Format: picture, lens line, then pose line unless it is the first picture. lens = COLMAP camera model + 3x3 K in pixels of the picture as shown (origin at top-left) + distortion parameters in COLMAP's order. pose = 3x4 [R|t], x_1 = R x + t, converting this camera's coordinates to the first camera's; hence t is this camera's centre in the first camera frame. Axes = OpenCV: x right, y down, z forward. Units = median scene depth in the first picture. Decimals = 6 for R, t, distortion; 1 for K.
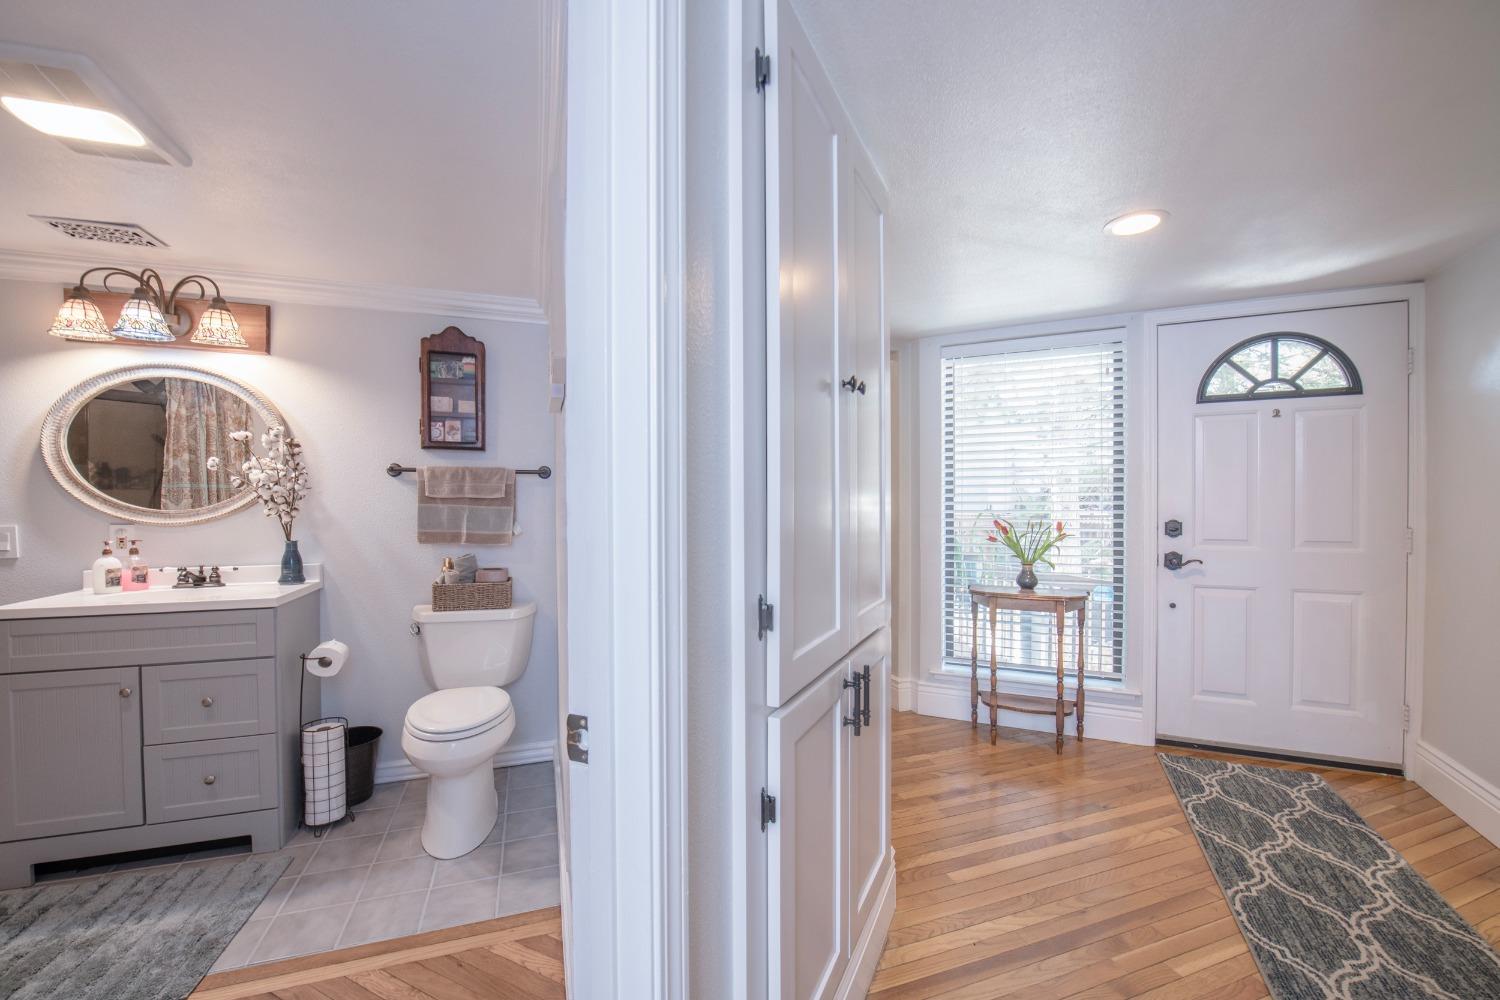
lens RADIAL K [[607.1, 0, 742.9], [0, 607.1, 506.6], [0, 0, 1]] dist [-0.013385, -0.000915]
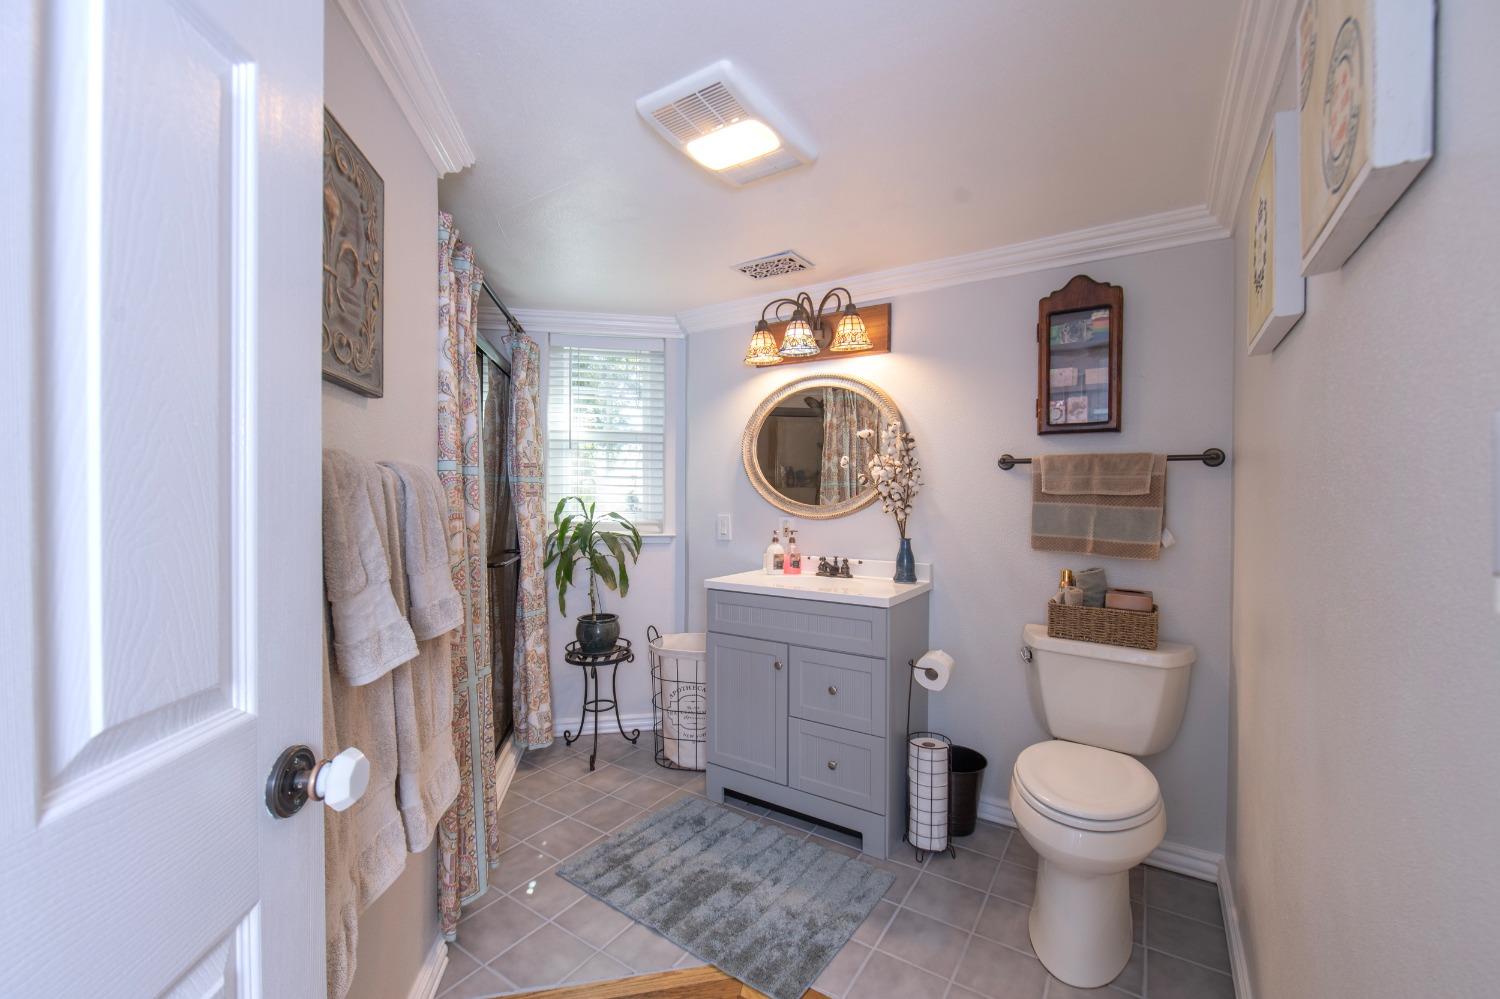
lens RADIAL K [[607.1, 0, 753.0], [0, 607.1, 508.2], [0, 0, 1]] dist [-0.013385, -0.000915]
pose [[0.615418, 0.018414, -0.787986, -0.130997], [-0.012523, 0.999829, 0.013585, -0.002579], [0.788101, 0.001507, 0.615543, 0.205943]]
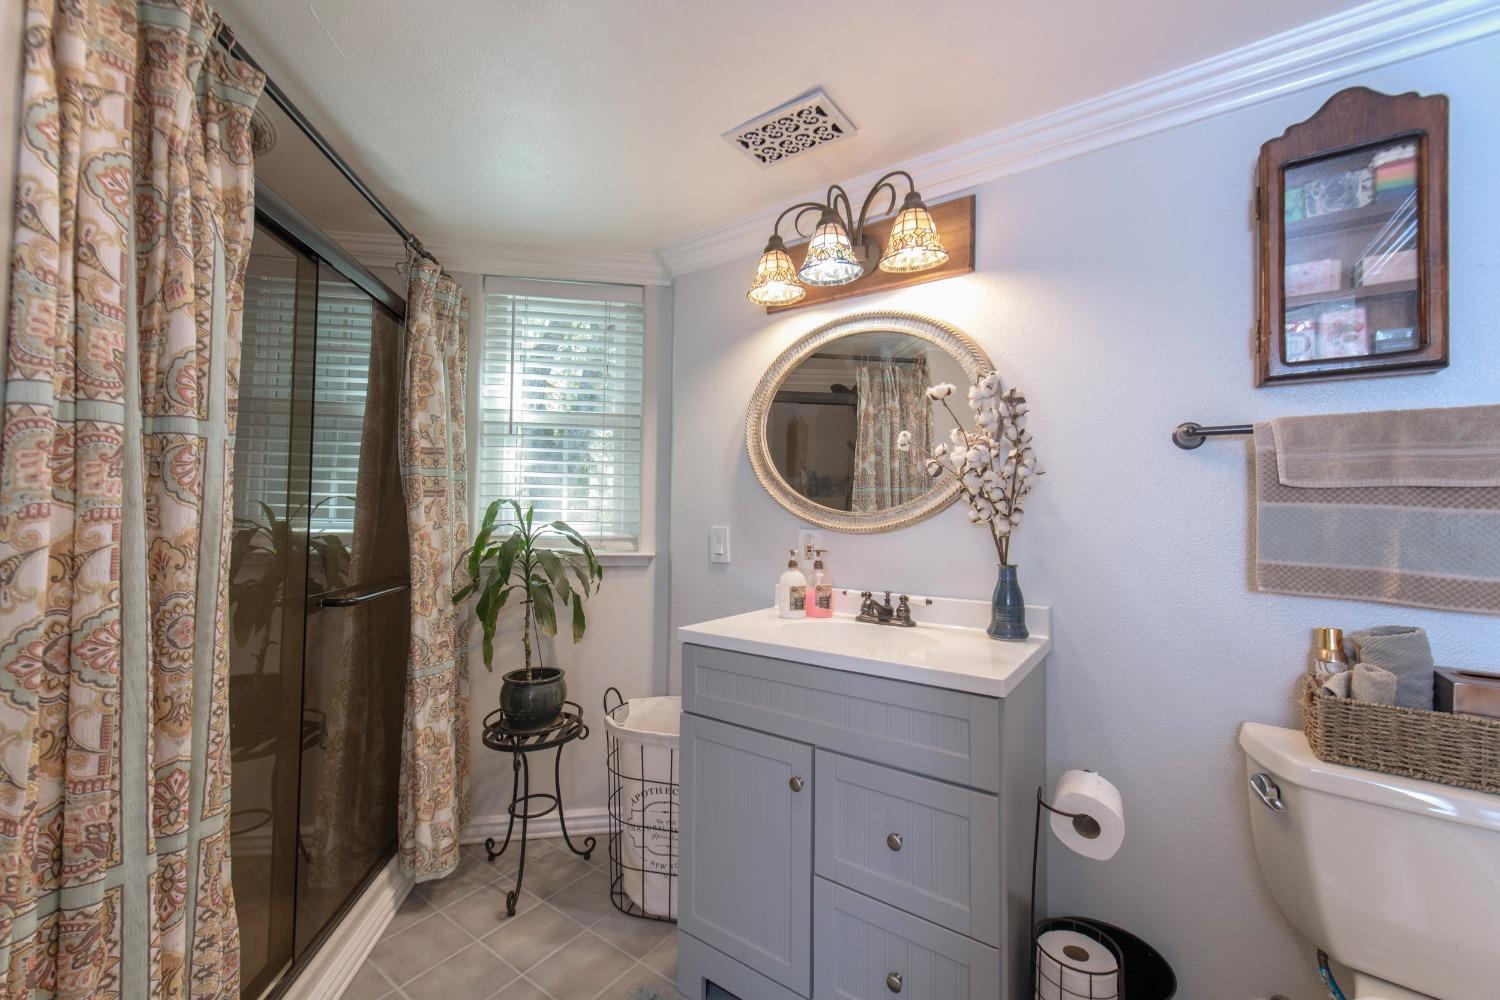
lens RADIAL K [[607.1, 0, 753.7], [0, 607.1, 501.6], [0, 0, 1]] dist [-0.013385, -0.000915]
pose [[0.589028, -0.009729, -0.808054, -0.428747], [-0.018732, 0.999494, -0.025689, 0.015074], [0.807895, 0.030268, 0.588548, 0.461427]]
